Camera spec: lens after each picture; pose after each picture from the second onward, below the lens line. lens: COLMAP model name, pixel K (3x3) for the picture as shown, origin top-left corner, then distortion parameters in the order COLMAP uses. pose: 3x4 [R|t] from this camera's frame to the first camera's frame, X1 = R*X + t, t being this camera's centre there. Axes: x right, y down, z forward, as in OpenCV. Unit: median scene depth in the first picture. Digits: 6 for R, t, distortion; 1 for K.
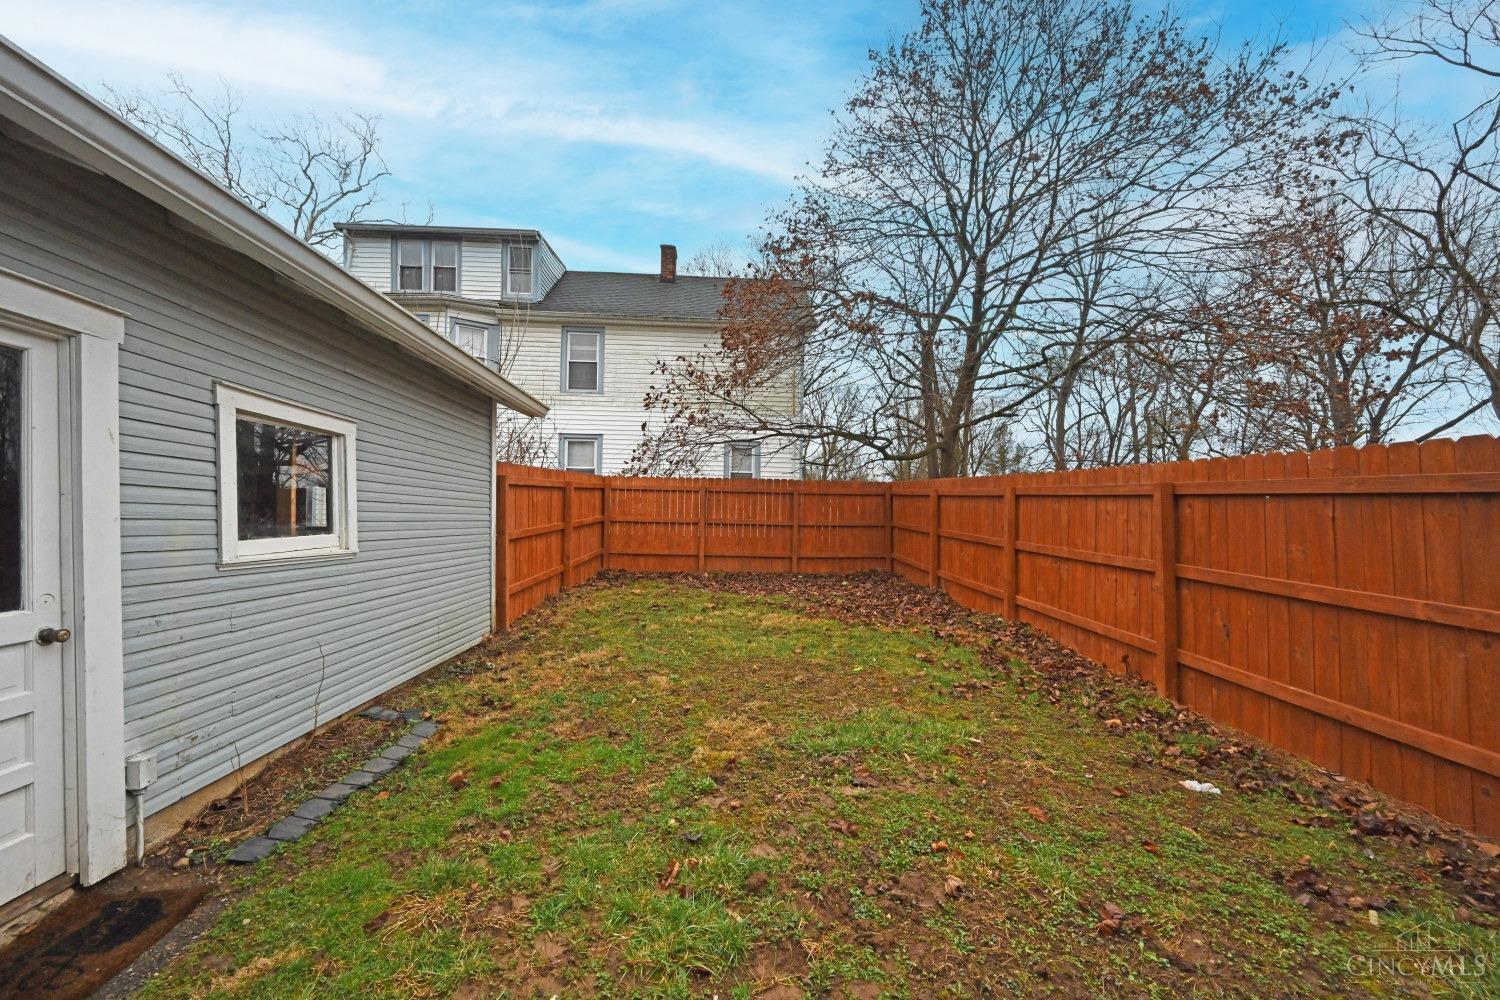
lens RADIAL K [[593.0, 0, 754.1], [0, 593.0, 499.9], [0, 0, 1]] dist [0.000364, 0.000153]
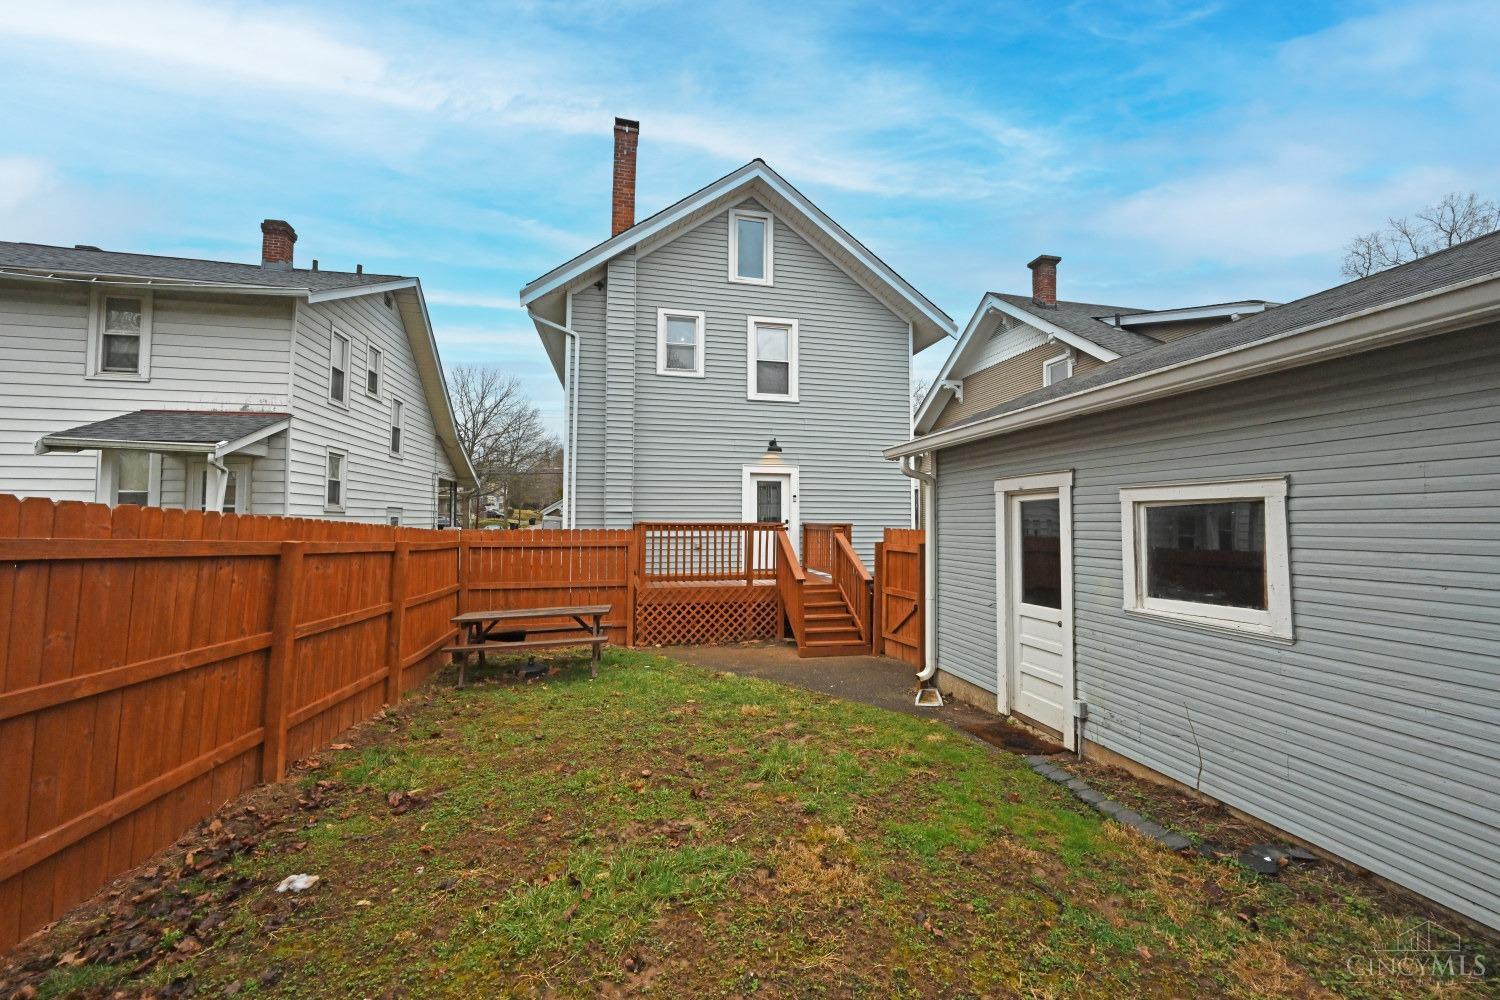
lens RADIAL K [[593.0, 0, 754.1], [0, 593.0, 499.9], [0, 0, 1]] dist [0.000364, 0.000153]
pose [[-0.989111, -0.018782, -0.145965, 0.205967], [-0.008591, 0.997500, -0.070137, -0.046216], [0.146917, -0.068119, -0.986800, 2.093554]]
